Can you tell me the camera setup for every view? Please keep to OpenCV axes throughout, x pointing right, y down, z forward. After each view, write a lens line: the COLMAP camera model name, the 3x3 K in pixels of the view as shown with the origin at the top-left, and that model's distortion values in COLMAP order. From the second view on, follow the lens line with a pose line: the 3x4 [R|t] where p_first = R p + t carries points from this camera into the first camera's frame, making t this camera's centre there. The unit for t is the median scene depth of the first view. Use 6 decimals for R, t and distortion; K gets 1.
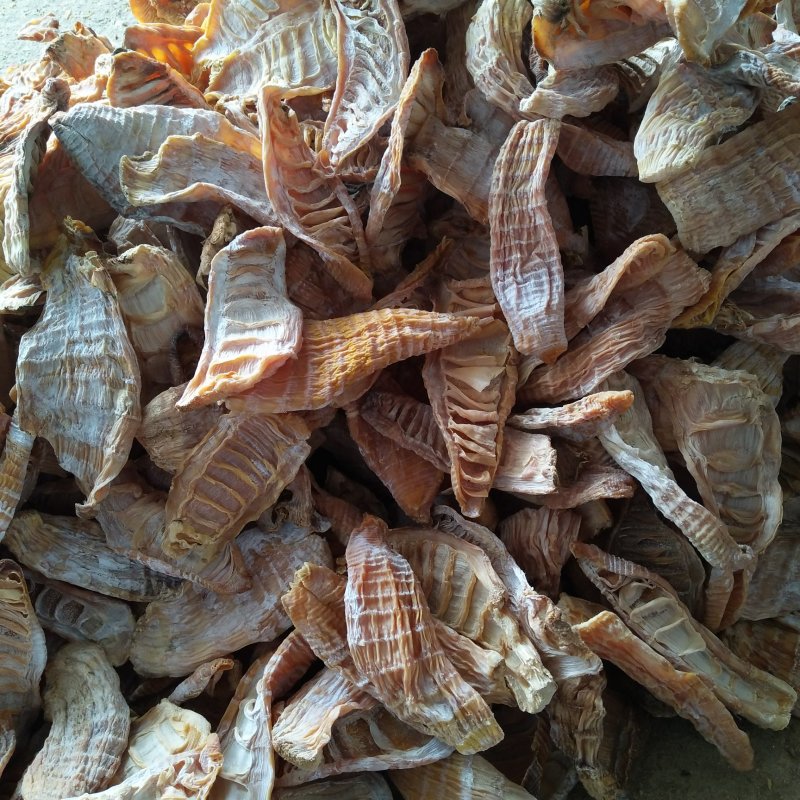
lens RADIAL K [[807.2, 0, 400.0], [0, 807.2, 400.0], [0, 0, 1]] dist [0.083152, -0.136546]
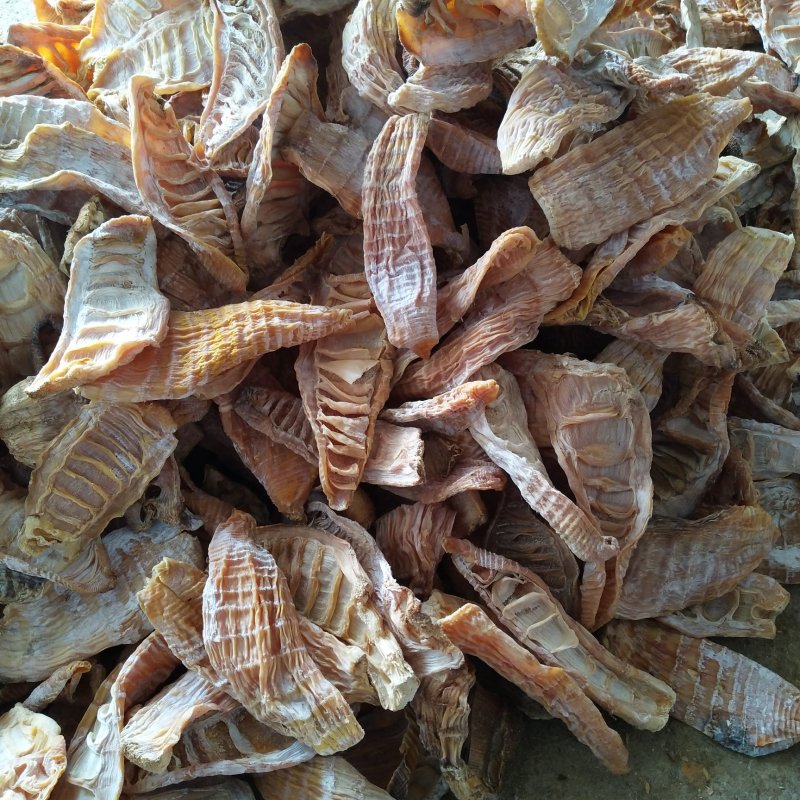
lens RADIAL K [[807.2, 0, 400.0], [0, 807.2, 400.0], [0, 0, 1]] dist [0.083152, -0.136546]
pose [[0.999384, 0.004238, 0.034838, 0.124592], [-0.002460, 0.998700, -0.050911, 0.059683], [-0.035009, 0.050794, 0.998095, 0.012855]]
